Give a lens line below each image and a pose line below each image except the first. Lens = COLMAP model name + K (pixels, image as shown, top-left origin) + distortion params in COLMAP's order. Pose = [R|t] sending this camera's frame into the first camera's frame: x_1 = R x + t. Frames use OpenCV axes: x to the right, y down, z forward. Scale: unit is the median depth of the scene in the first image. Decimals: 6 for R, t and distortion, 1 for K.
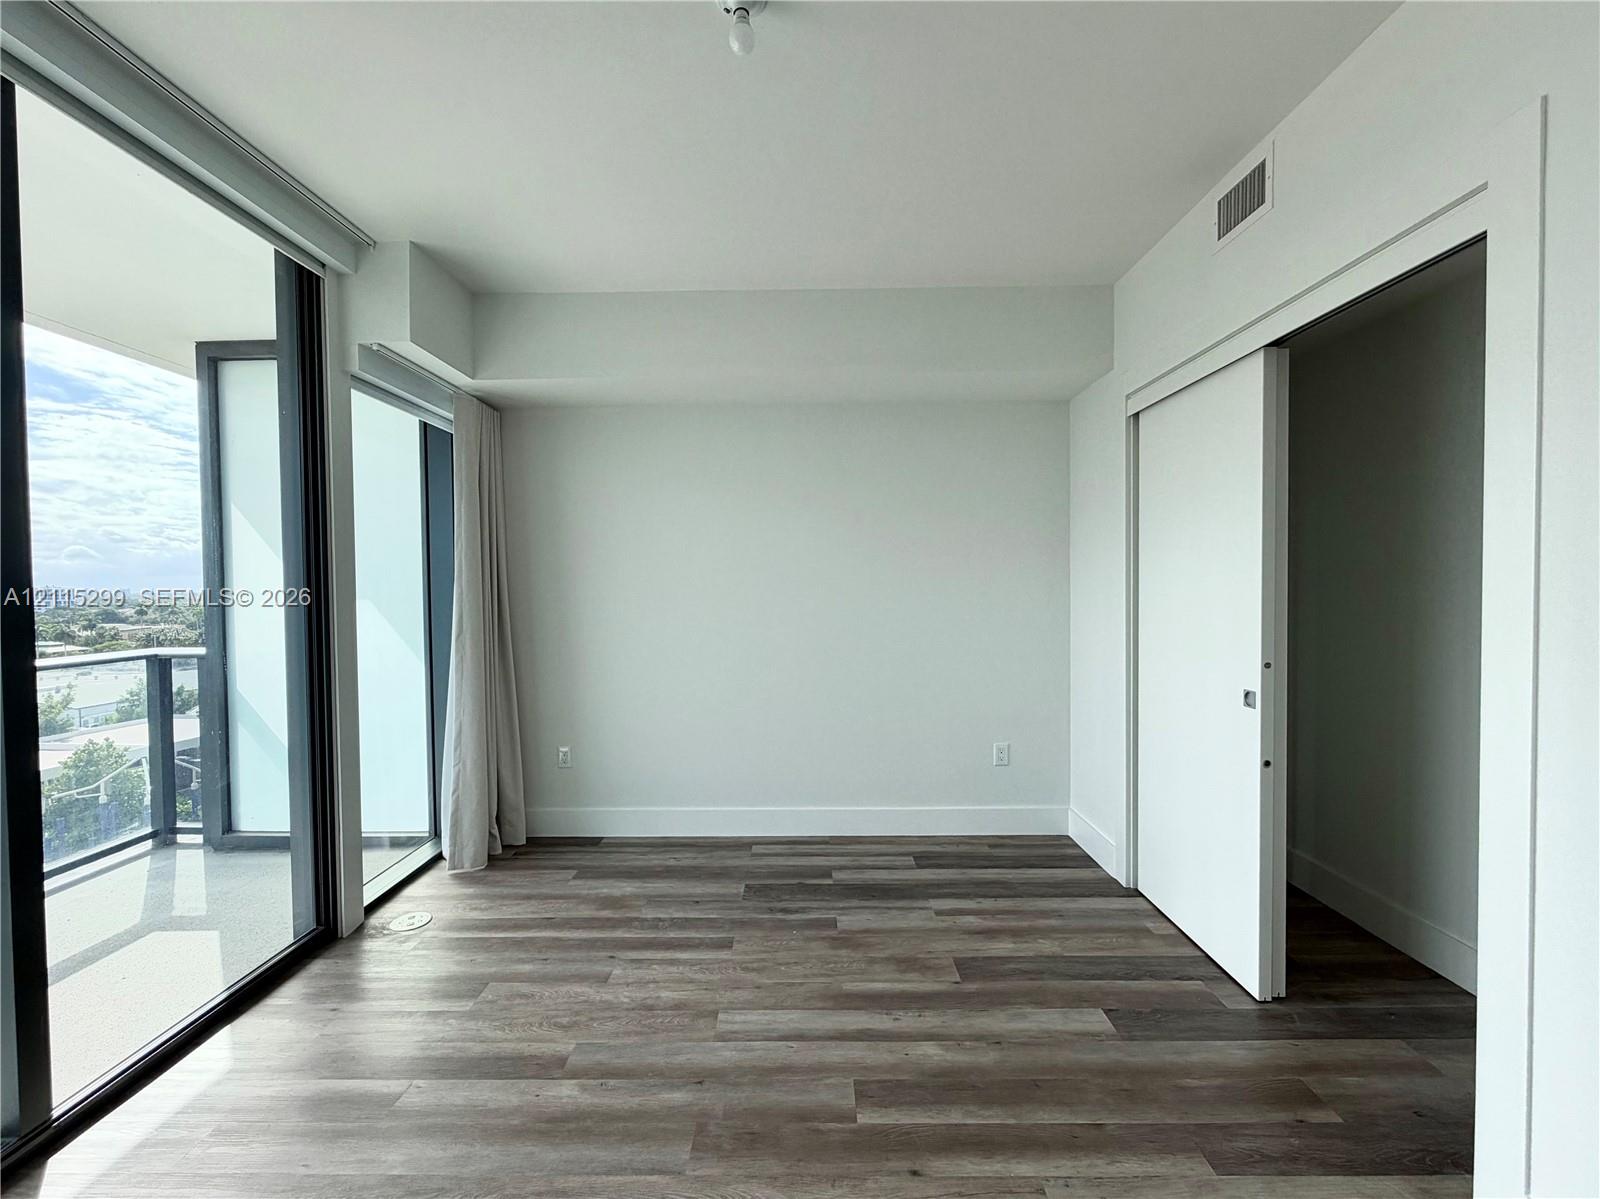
lens RADIAL K [[672.7, 0, 798.4], [0, 672.7, 603.0], [0, 0, 1]] dist [0.000842, -0.000071]
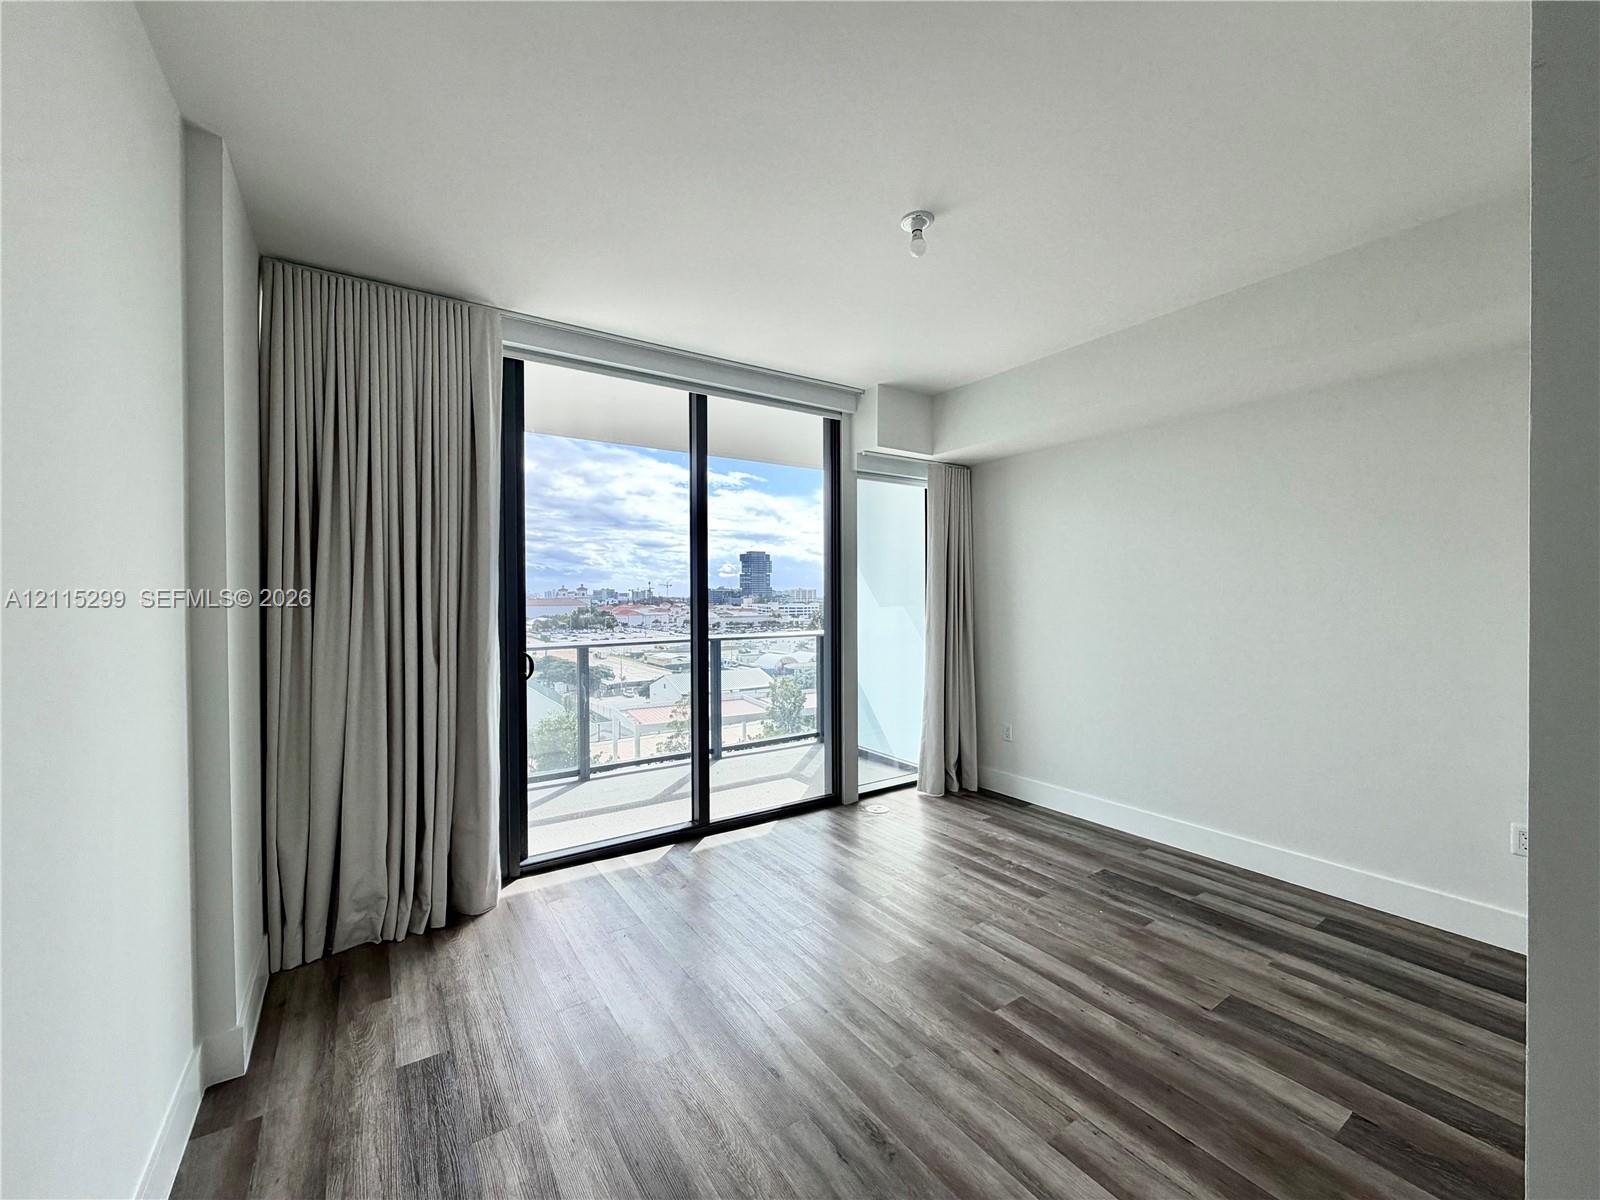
lens RADIAL K [[639.5, 0, 791.2], [0, 639.5, 597.6], [0, 0, 1]] dist [-0.001990, 0.001224]
pose [[0.566831, 0.009329, -0.823781, 0.542608], [-0.022129, 0.999748, -0.003905, -0.014071], [0.823537, 0.020443, 0.566894, -0.031123]]
